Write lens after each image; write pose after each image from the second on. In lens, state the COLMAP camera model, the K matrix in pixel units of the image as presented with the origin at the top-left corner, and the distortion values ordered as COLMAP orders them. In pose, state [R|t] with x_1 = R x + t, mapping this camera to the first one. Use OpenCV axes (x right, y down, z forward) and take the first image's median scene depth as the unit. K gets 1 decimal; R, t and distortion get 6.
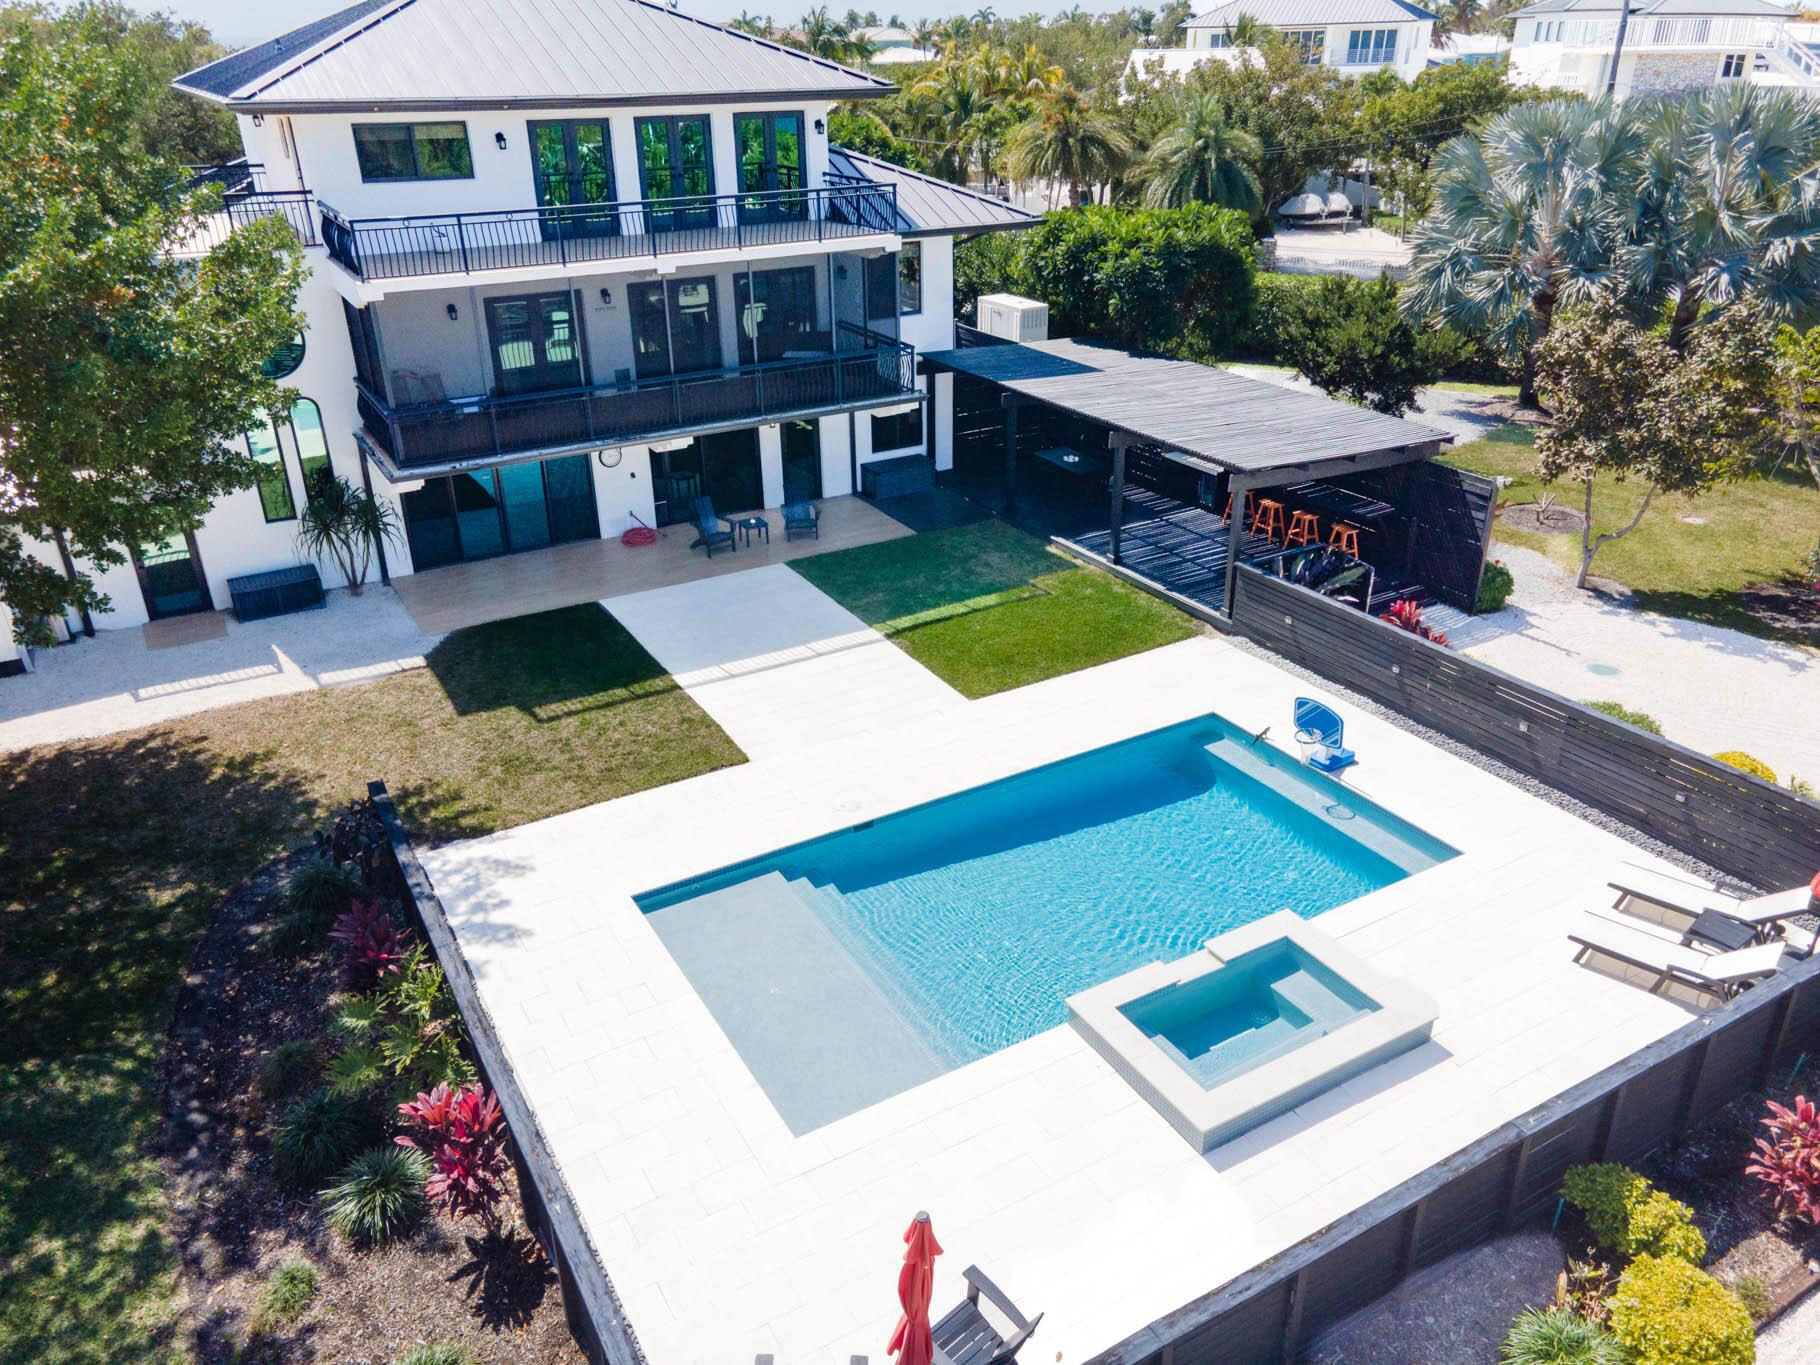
lens RADIAL K [[1310.2, 0, 910.1], [0, 1310.2, 674.5], [0, 0, 1]] dist [0.031833, 0.010216]
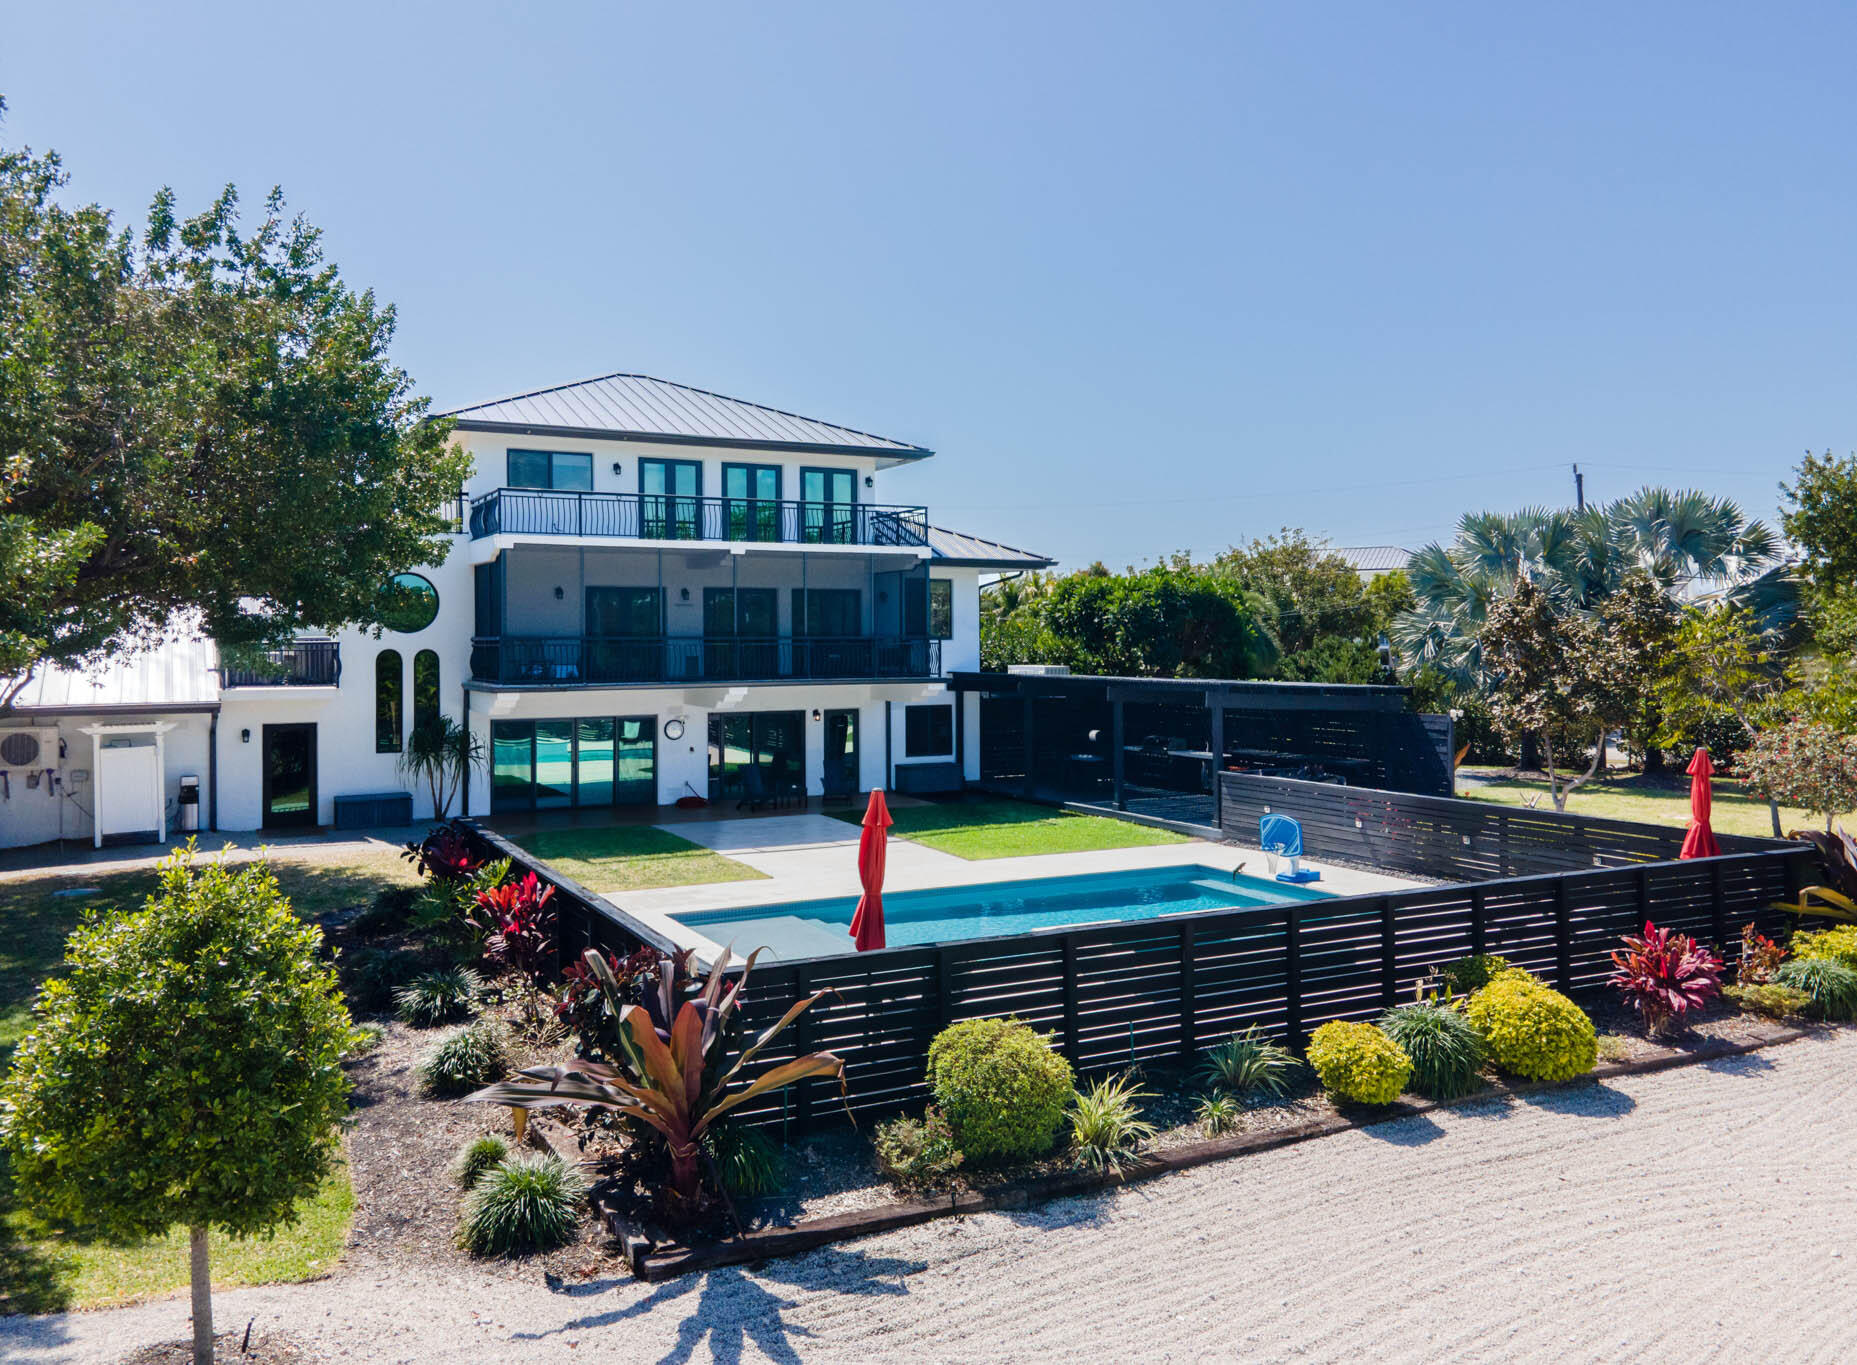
lens RADIAL K [[1389.1, 0, 897.9], [0, 1389.1, 634.3], [0, 0, 1]] dist [0.041317, -0.002746]
pose [[0.998303, 0.007366, -0.057768, 0.034683], [-0.031789, 0.900068, -0.434588, 0.274936], [0.048794, 0.435687, 0.898775, -0.108830]]
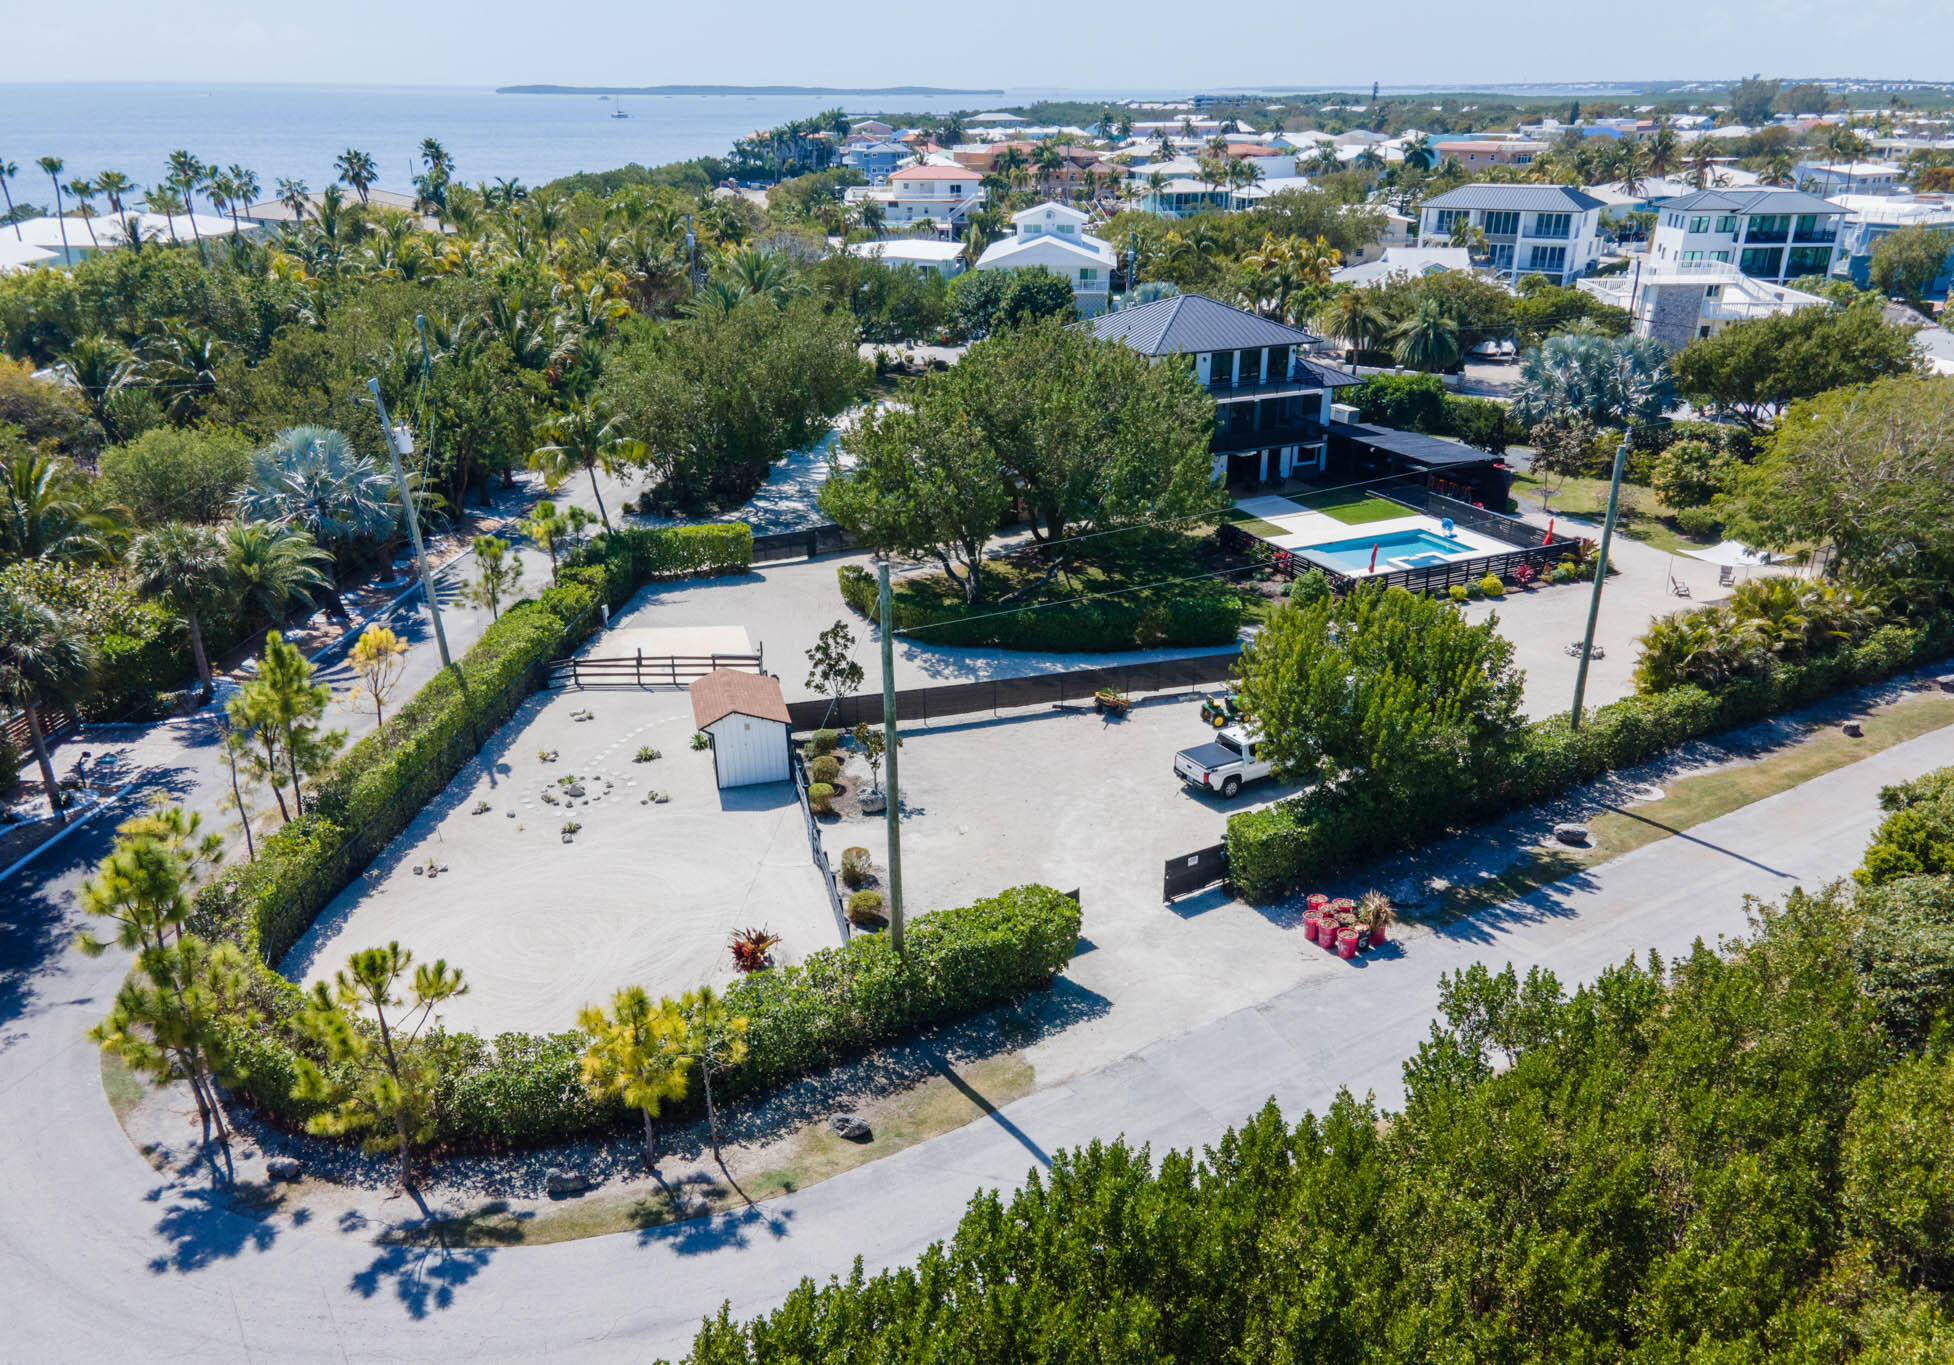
lens RADIAL K [[1383.7, 0, 977.0], [0, 1383.7, 682.5], [0, 0, 1]] dist [0.002758, 0.001316]
pose [[0.994713, 0.045814, -0.091910, -0.452202], [-0.050612, 0.997438, -0.050563, 0.522065], [0.089358, 0.054948, 0.994483, -2.118801]]
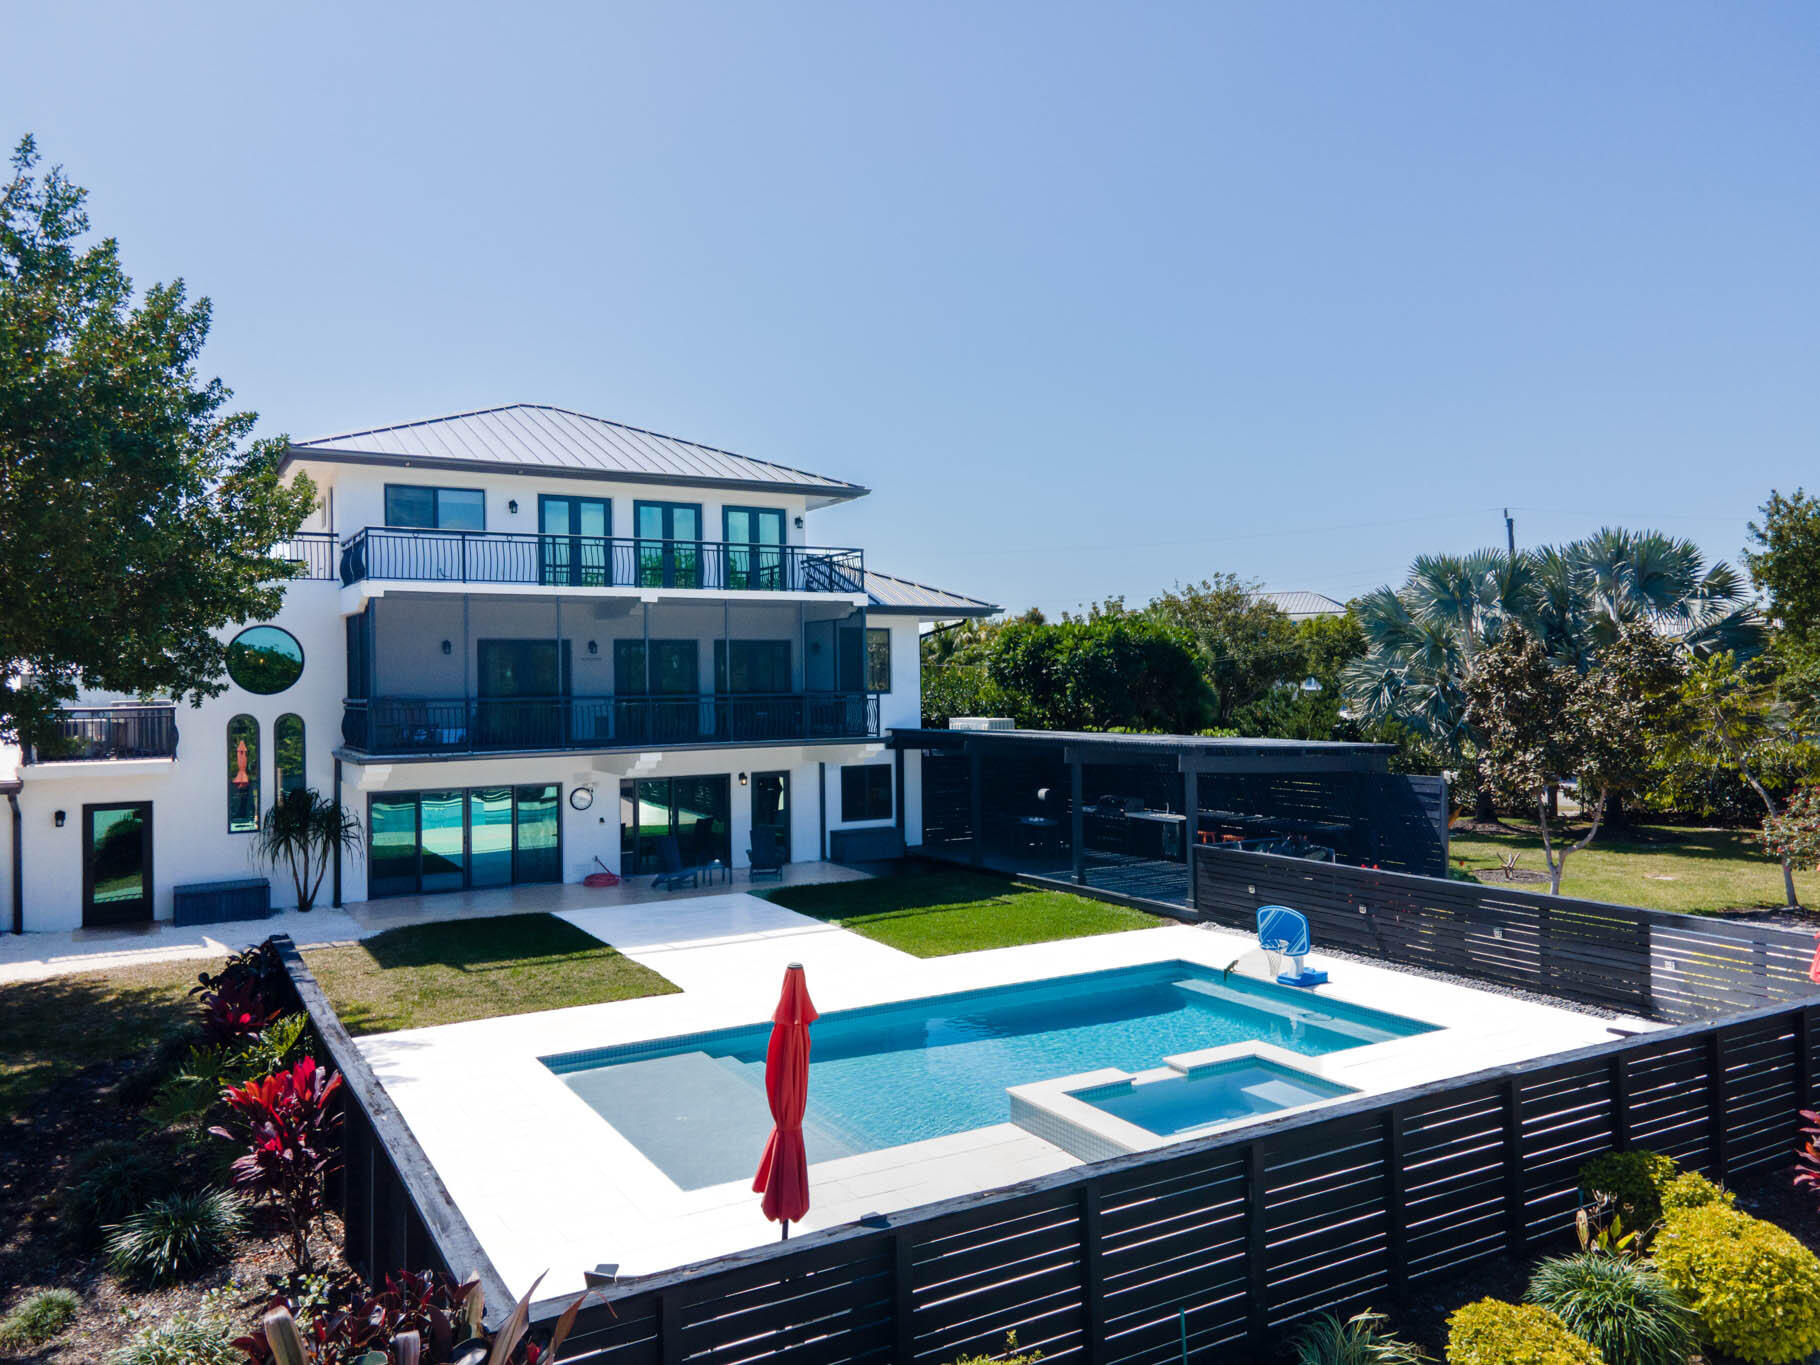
lens RADIAL K [[1310.2, 0, 910.1], [0, 1310.2, 674.5], [0, 0, 1]] dist [0.031833, 0.010216]
pose [[1.000000, -0.000517, -0.000008, 0.026777], [0.000461, 0.899596, -0.436723, 0.191573], [0.000233, 0.436723, 0.899596, 0.040081]]
